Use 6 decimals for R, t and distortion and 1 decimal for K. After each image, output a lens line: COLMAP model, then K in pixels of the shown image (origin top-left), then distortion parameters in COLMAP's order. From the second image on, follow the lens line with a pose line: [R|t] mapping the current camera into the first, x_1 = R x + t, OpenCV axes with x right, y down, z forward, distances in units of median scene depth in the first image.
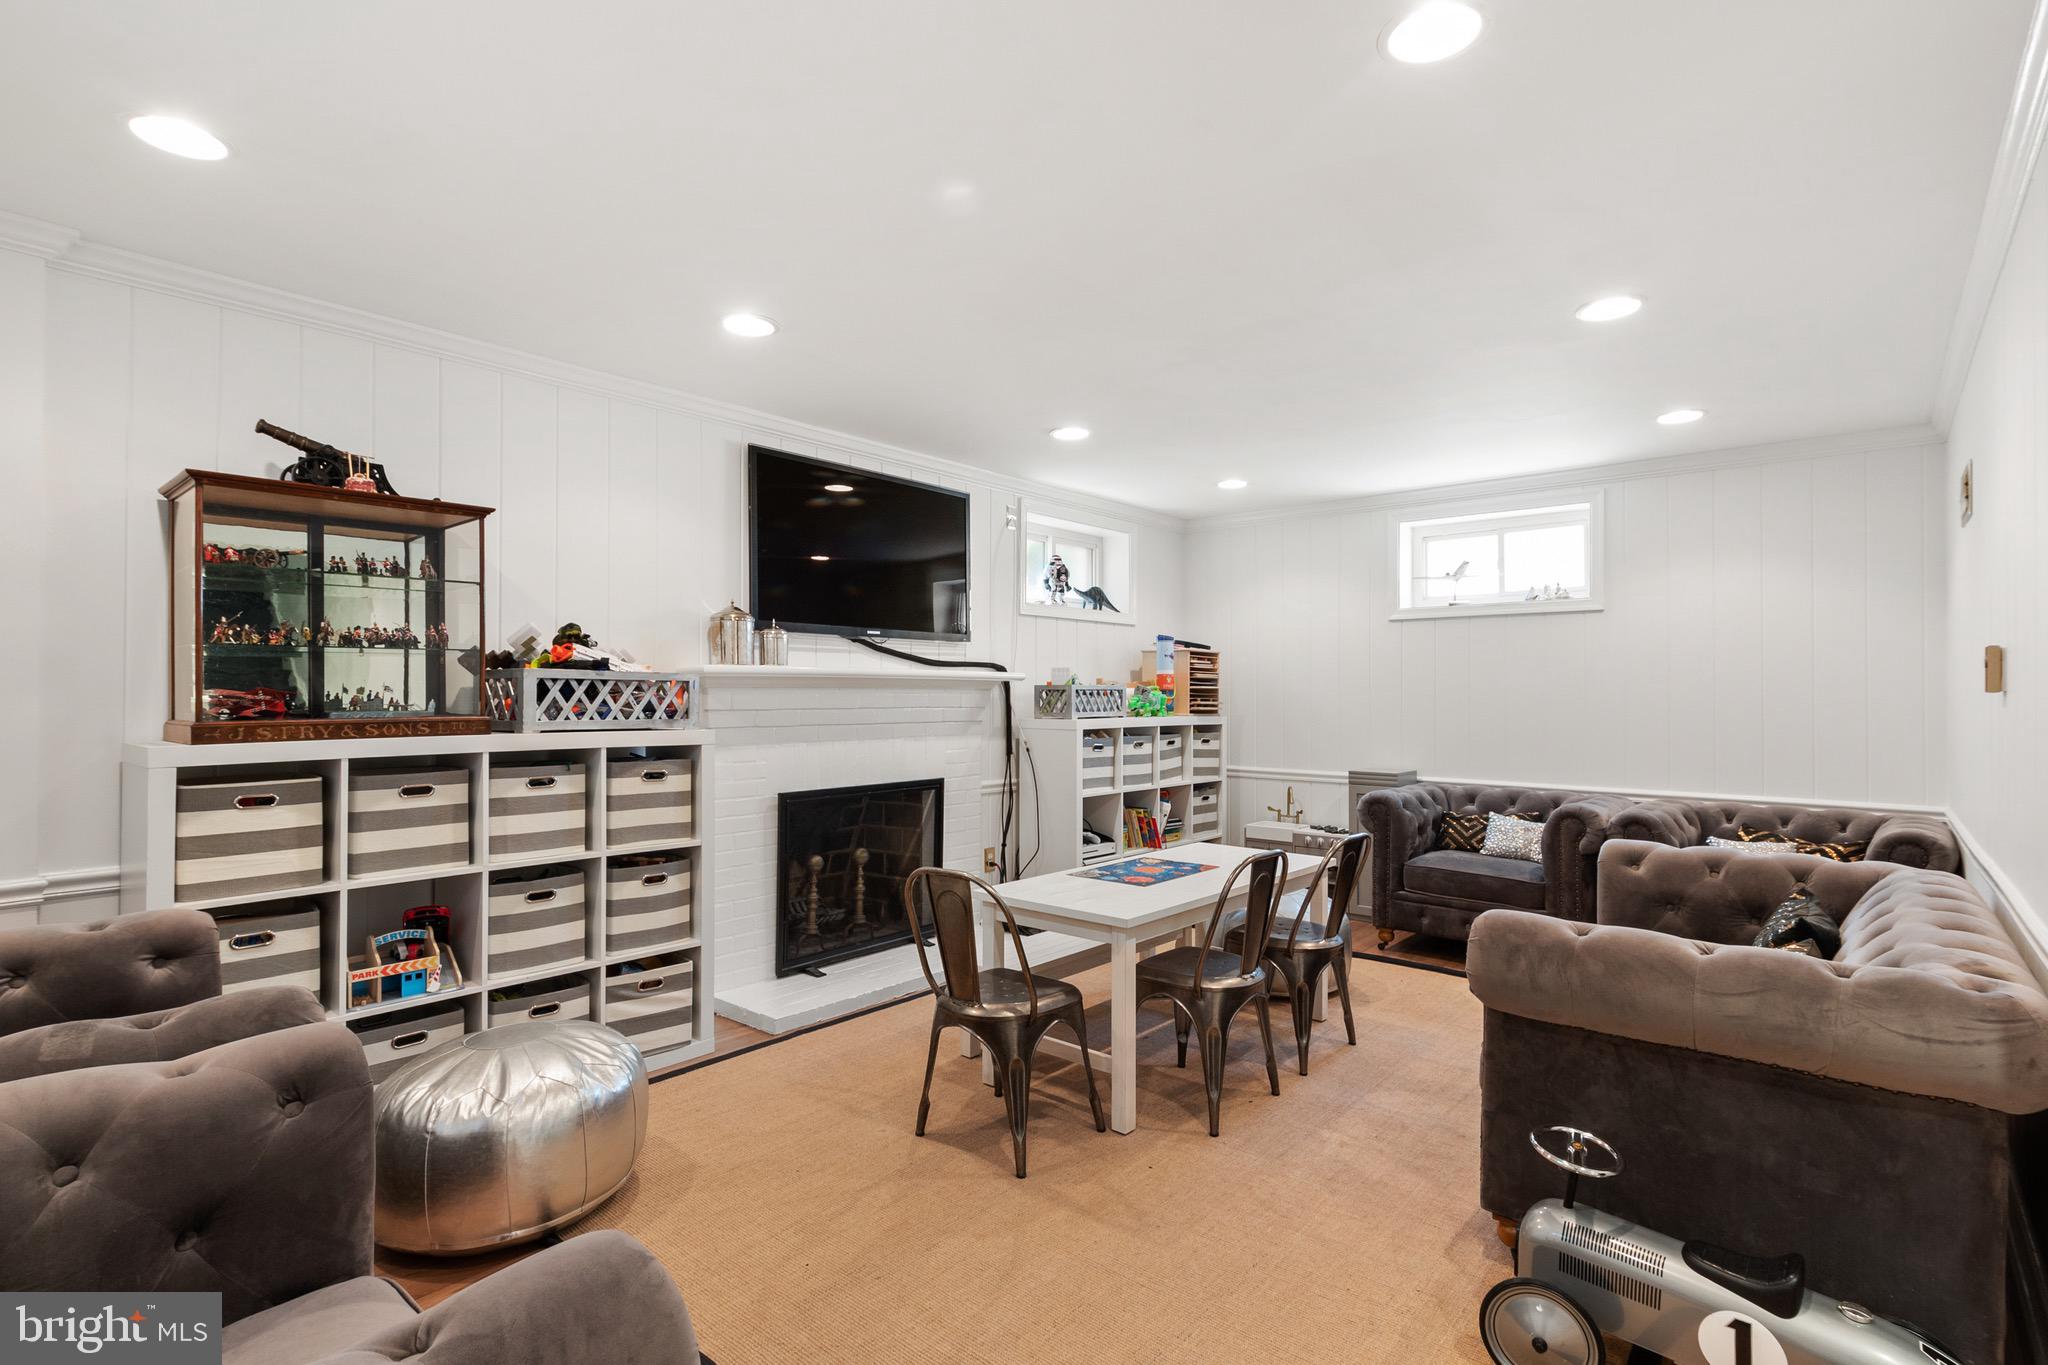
lens RADIAL K [[979.3, 0, 1026.0], [0, 979.3, 691.9], [0, 0, 1]] dist [-0.005595, 0.002912]
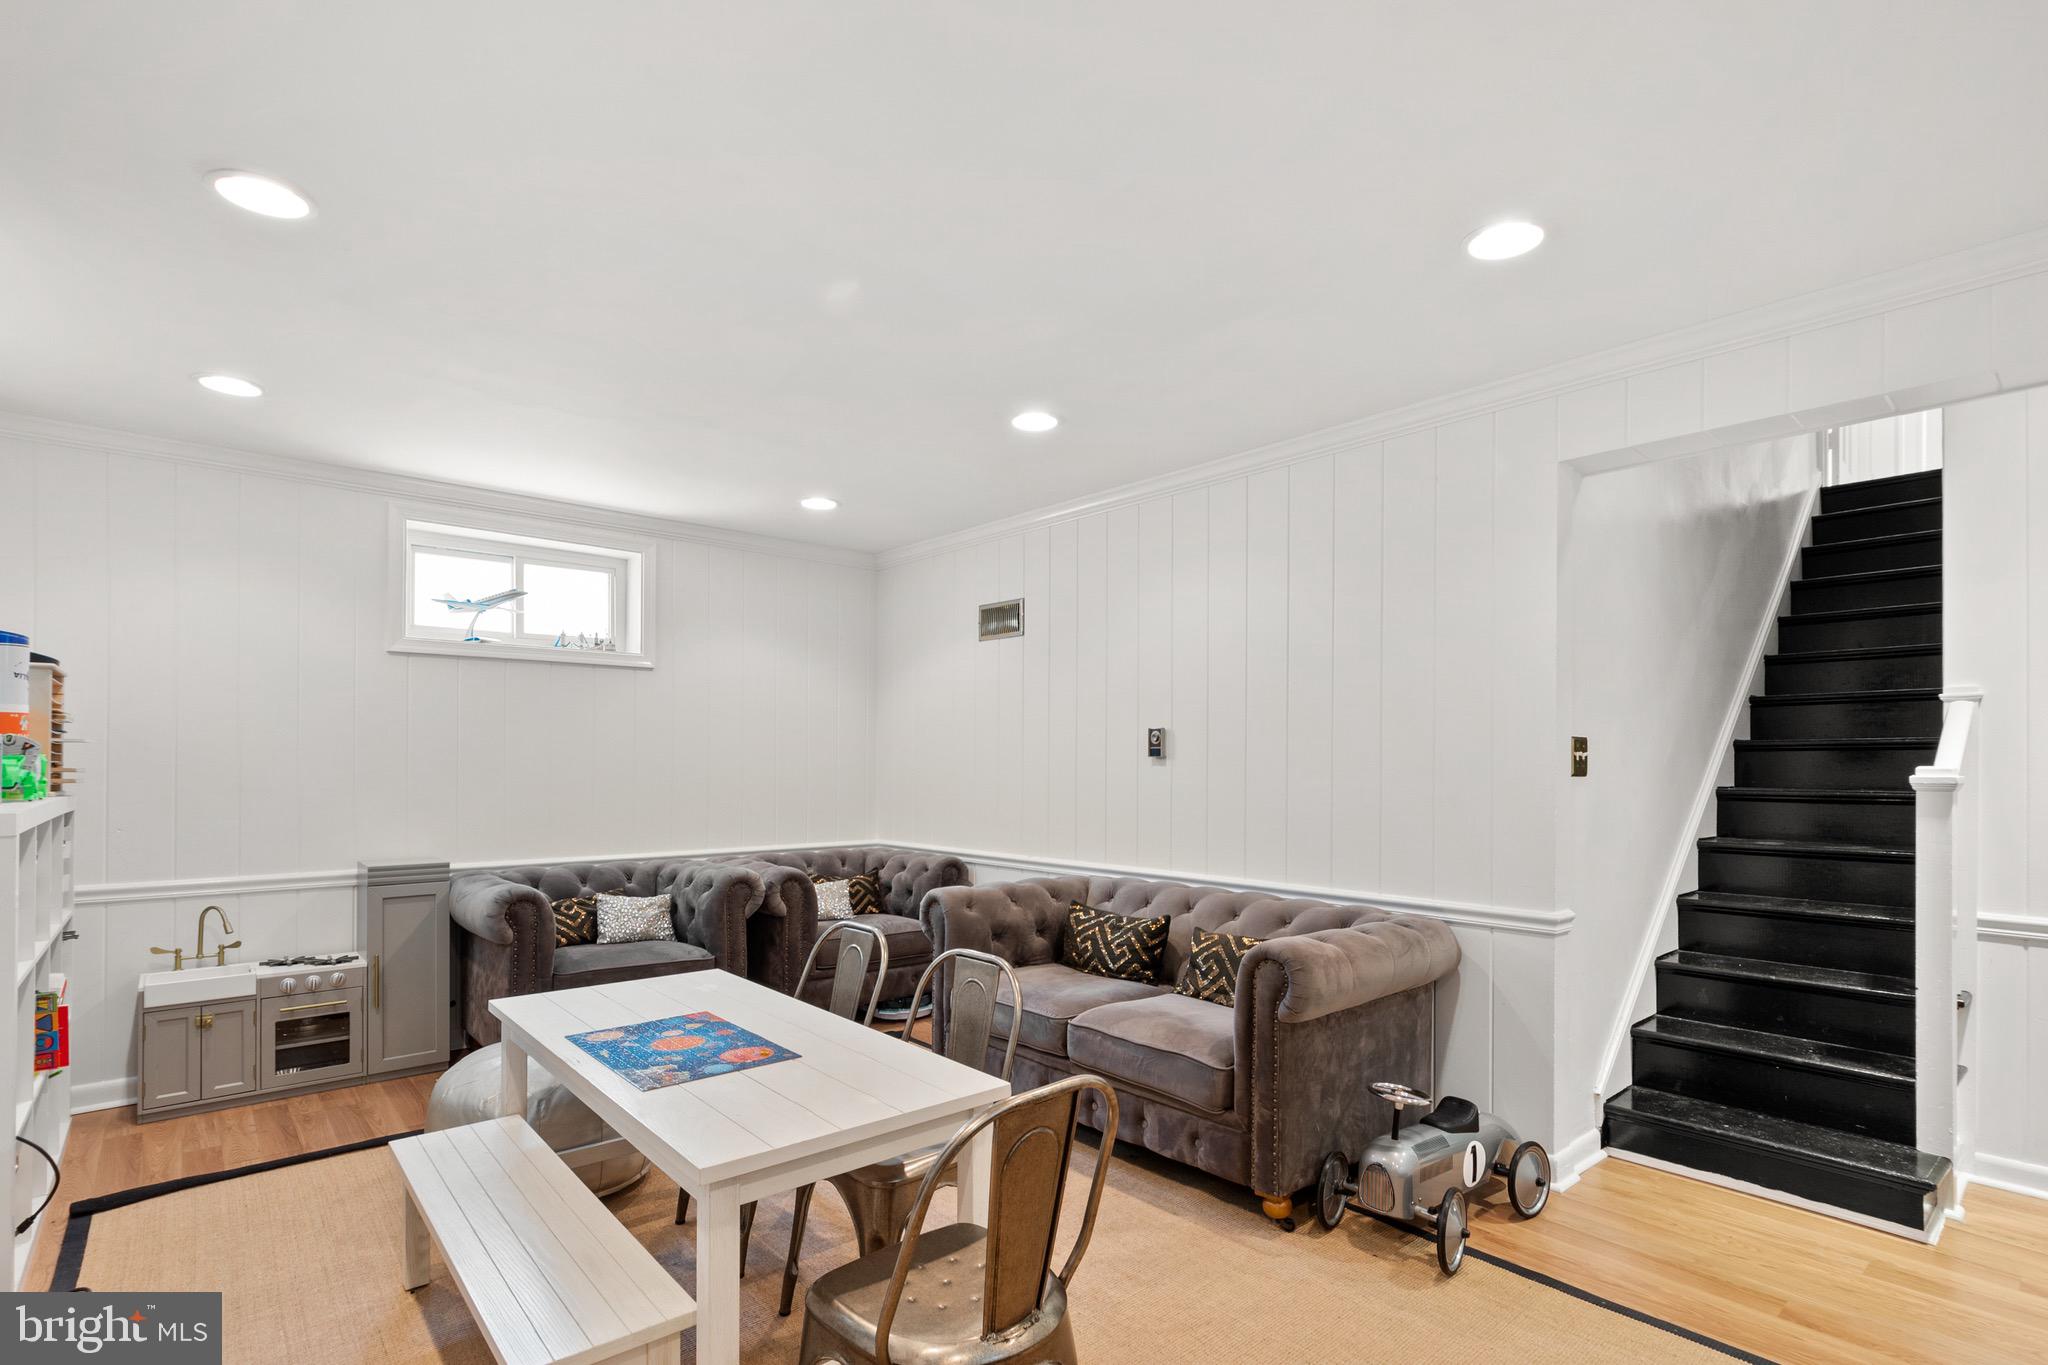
lens RADIAL K [[979.3, 0, 1037.2], [0, 979.3, 750.3], [0, 0, 1]] dist [-0.005595, 0.002912]
pose [[0.151202, 0.002352, 0.988500, -0.292003], [-0.005685, 0.999983, -0.001510, -0.002750], [-0.988487, -0.005391, 0.151213, 0.456055]]
